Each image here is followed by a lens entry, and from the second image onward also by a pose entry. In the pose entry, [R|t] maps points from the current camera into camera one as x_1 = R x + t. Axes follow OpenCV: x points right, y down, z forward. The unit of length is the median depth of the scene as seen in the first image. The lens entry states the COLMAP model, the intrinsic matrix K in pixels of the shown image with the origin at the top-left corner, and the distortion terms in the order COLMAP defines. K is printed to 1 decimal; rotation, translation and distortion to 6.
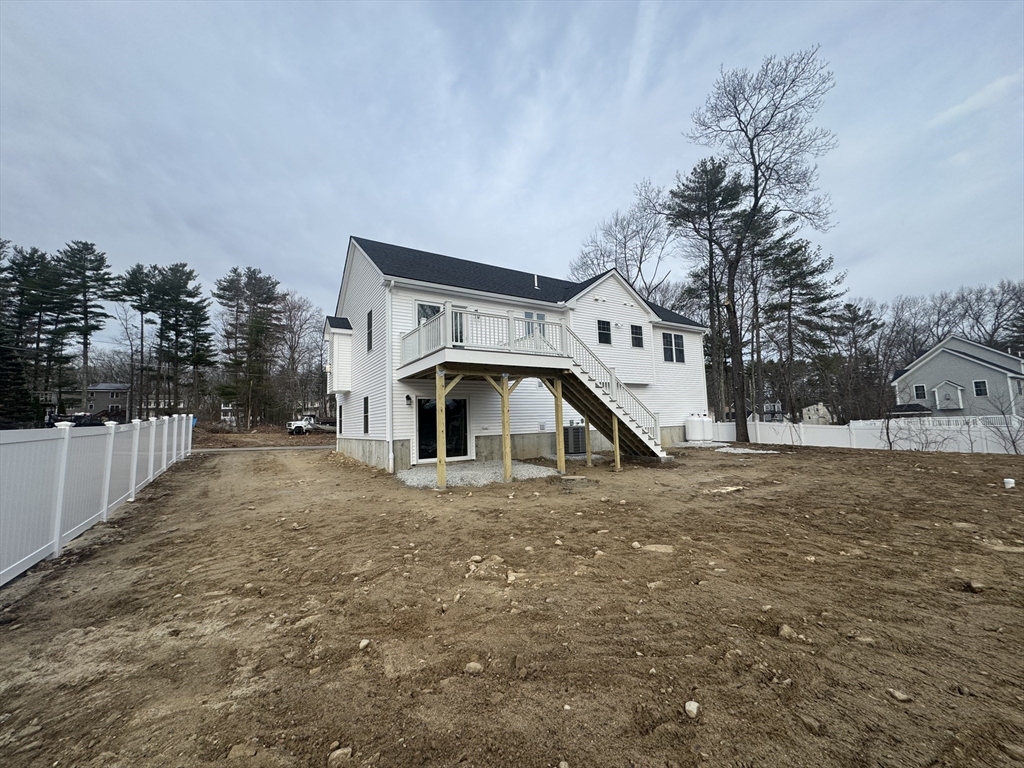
lens RADIAL K [[407.5, 0, 504.7], [0, 407.5, 384.0], [0, 0, 1]] dist [-0.005947, -0.000102]
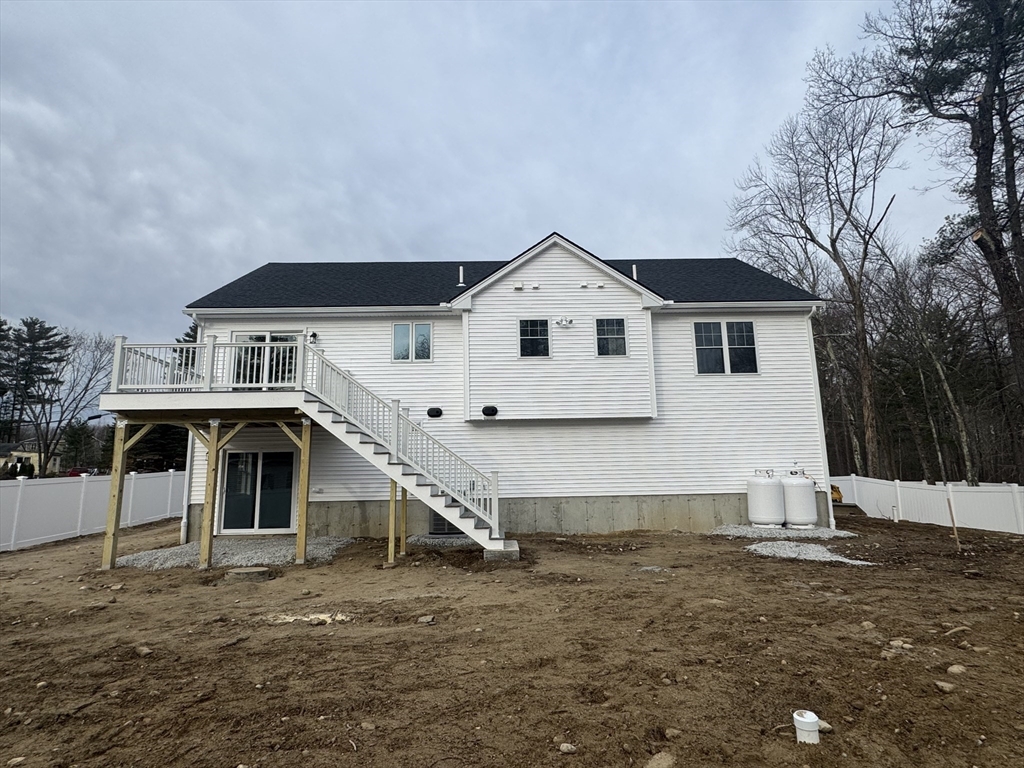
lens RADIAL K [[557.7, 0, 474.5], [0, 557.7, 388.8], [0, 0, 1]] dist [-0.005725, -0.002413]
pose [[0.850598, -0.073938, -0.520592, 0.561749], [0.040185, 0.996310, -0.075844, 0.009137], [0.524279, 0.043593, 0.850430, 0.220171]]
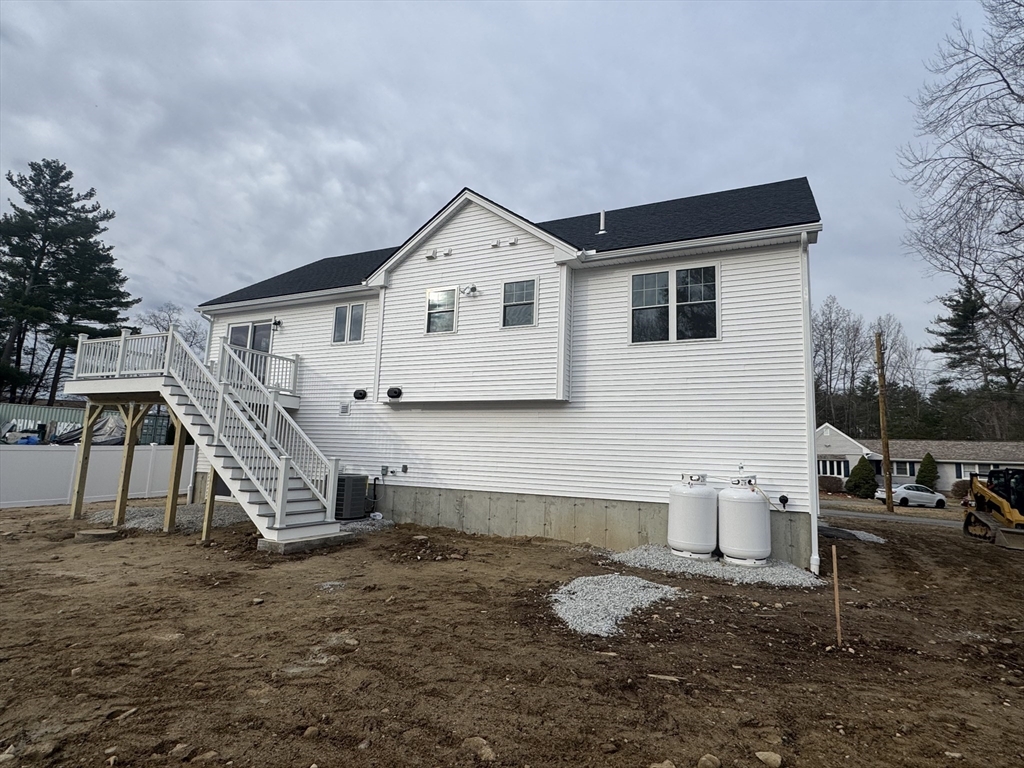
lens RADIAL K [[557.7, 0, 489.7], [0, 557.7, 384.0], [0, 0, 1]] dist [-0.005725, -0.002413]
pose [[0.512175, -0.064084, -0.856487, 0.859011], [0.026389, 0.997916, -0.058886, 0.016327], [0.858475, 0.007558, 0.512799, 0.624289]]
